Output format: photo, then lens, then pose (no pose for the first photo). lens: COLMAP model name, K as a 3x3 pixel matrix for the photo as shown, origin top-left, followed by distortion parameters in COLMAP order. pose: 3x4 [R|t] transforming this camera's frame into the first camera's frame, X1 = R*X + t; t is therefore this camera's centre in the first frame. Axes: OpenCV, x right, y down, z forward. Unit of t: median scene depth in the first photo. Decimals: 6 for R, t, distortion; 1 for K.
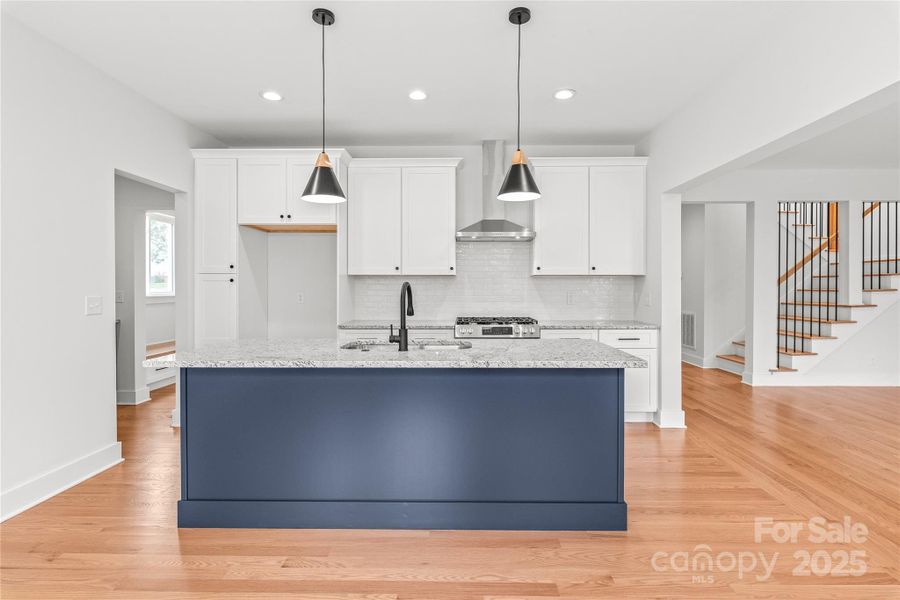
lens RADIAL K [[441.9, 0, 453.3], [0, 441.9, 293.9], [0, 0, 1]] dist [-0.001863, -0.000217]
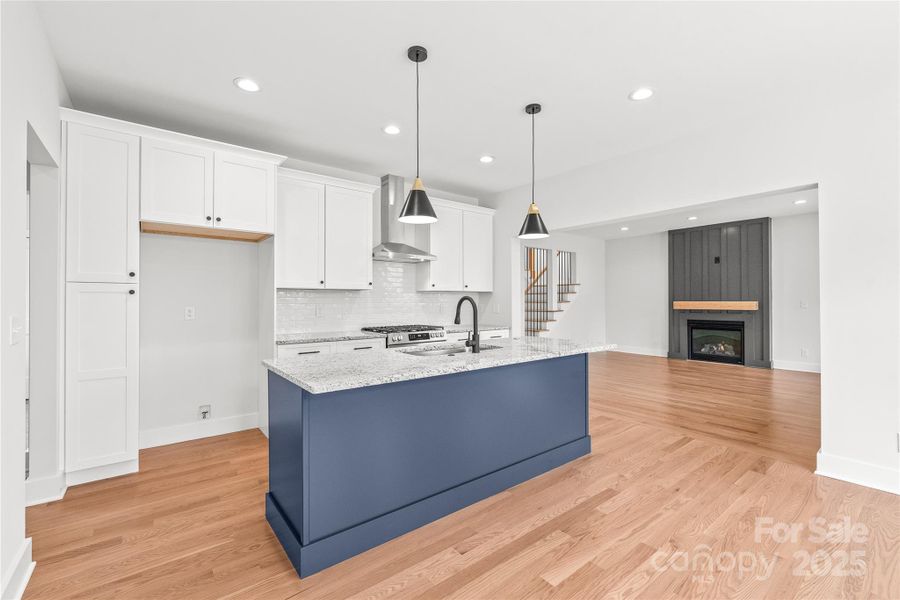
lens RADIAL K [[386.2, 0, 450.0], [0, 386.2, 300.0], [0, 0, 1]] dist [0.001175, 0.000129]
pose [[0.778231, -0.000717, 0.627977, -0.491575], [0.010761, 0.999868, -0.012194, -0.002394], [-0.627885, 0.016247, 0.778136, 0.124285]]
